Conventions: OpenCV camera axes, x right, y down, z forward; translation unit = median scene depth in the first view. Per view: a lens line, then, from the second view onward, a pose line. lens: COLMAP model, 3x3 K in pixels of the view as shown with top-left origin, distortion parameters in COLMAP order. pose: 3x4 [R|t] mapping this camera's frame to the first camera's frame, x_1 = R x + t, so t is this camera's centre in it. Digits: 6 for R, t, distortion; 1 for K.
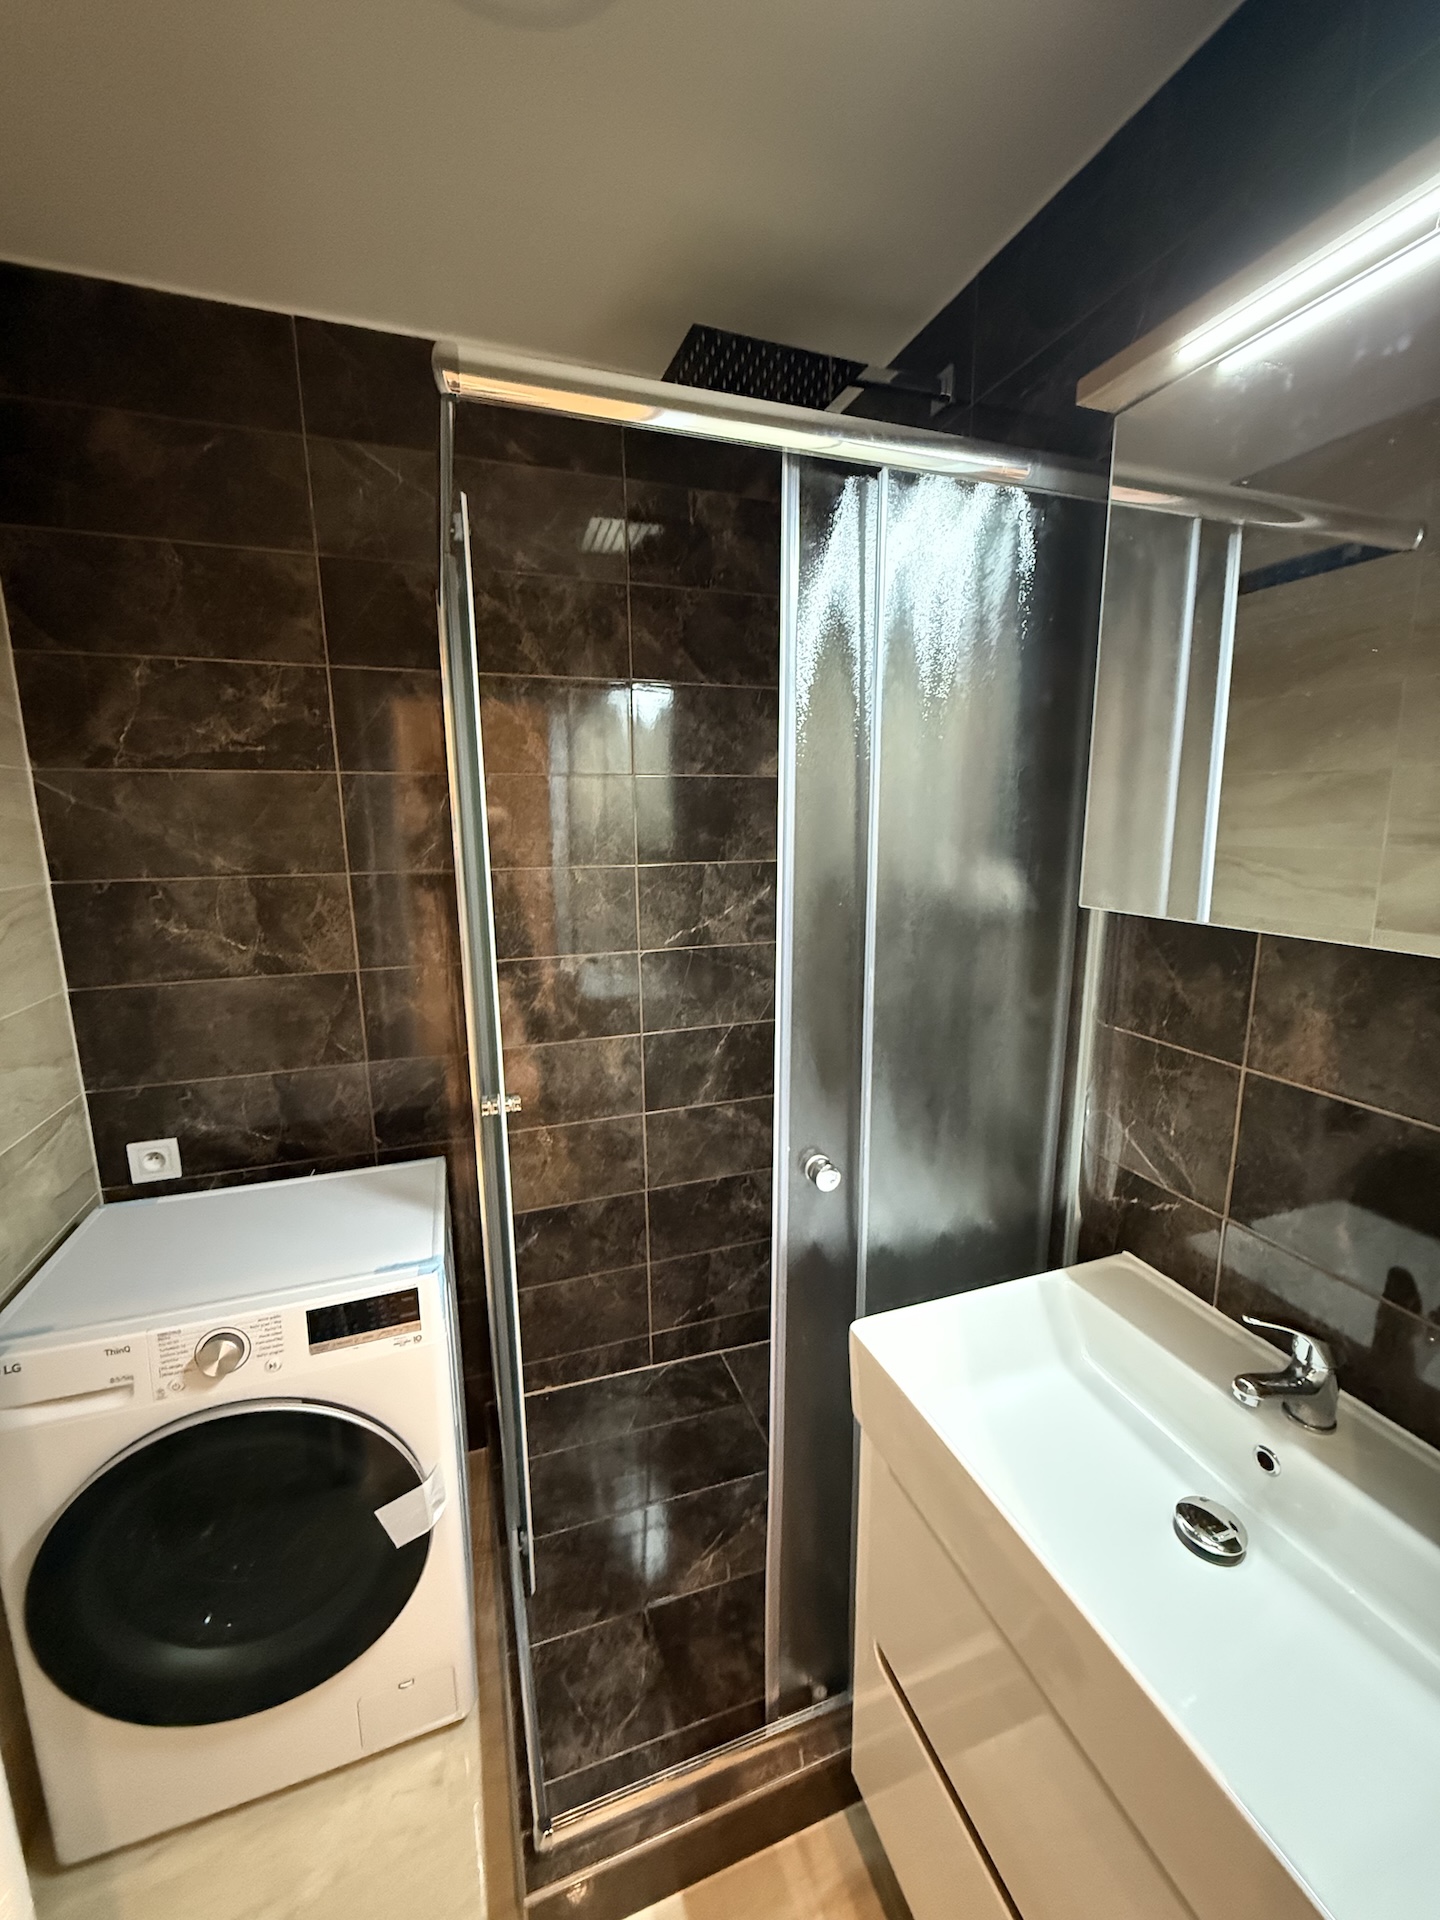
lens RADIAL K [[765.3, 0, 718.2], [0, 765.3, 958.3], [0, 0, 1]] dist [0.001317, 0.000200]
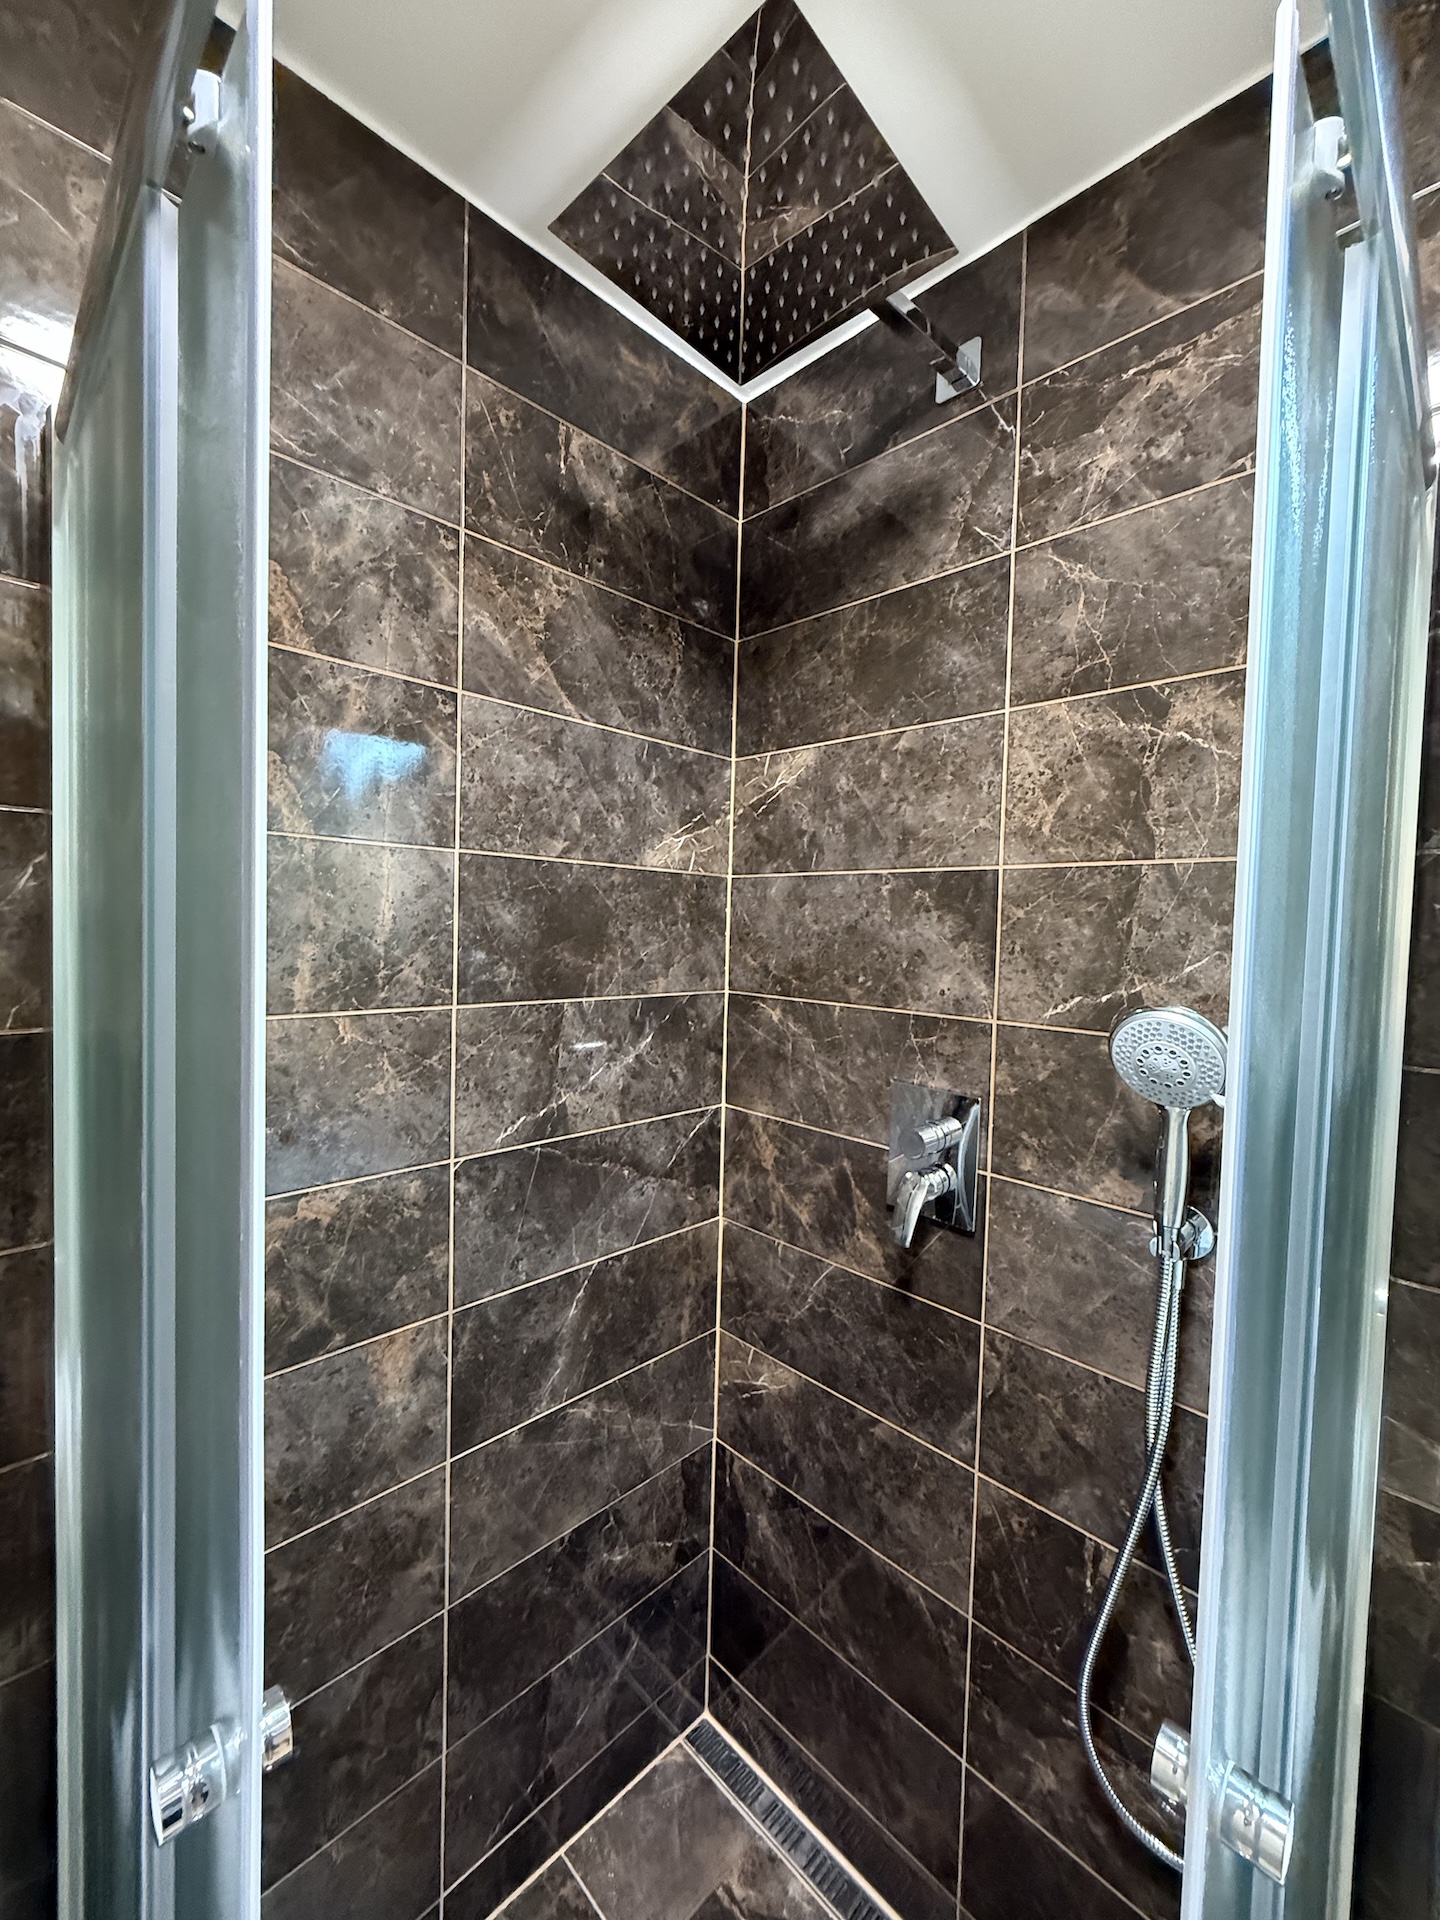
lens RADIAL K [[765.3, 0, 720.9], [0, 765.3, 954.8], [0, 0, 1]] dist [0.001317, 0.000200]
pose [[0.902523, 0.017226, 0.430298, -0.165476], [0.045196, 0.989893, -0.134423, -0.072183], [-0.428264, 0.140767, 0.892622, 0.390831]]
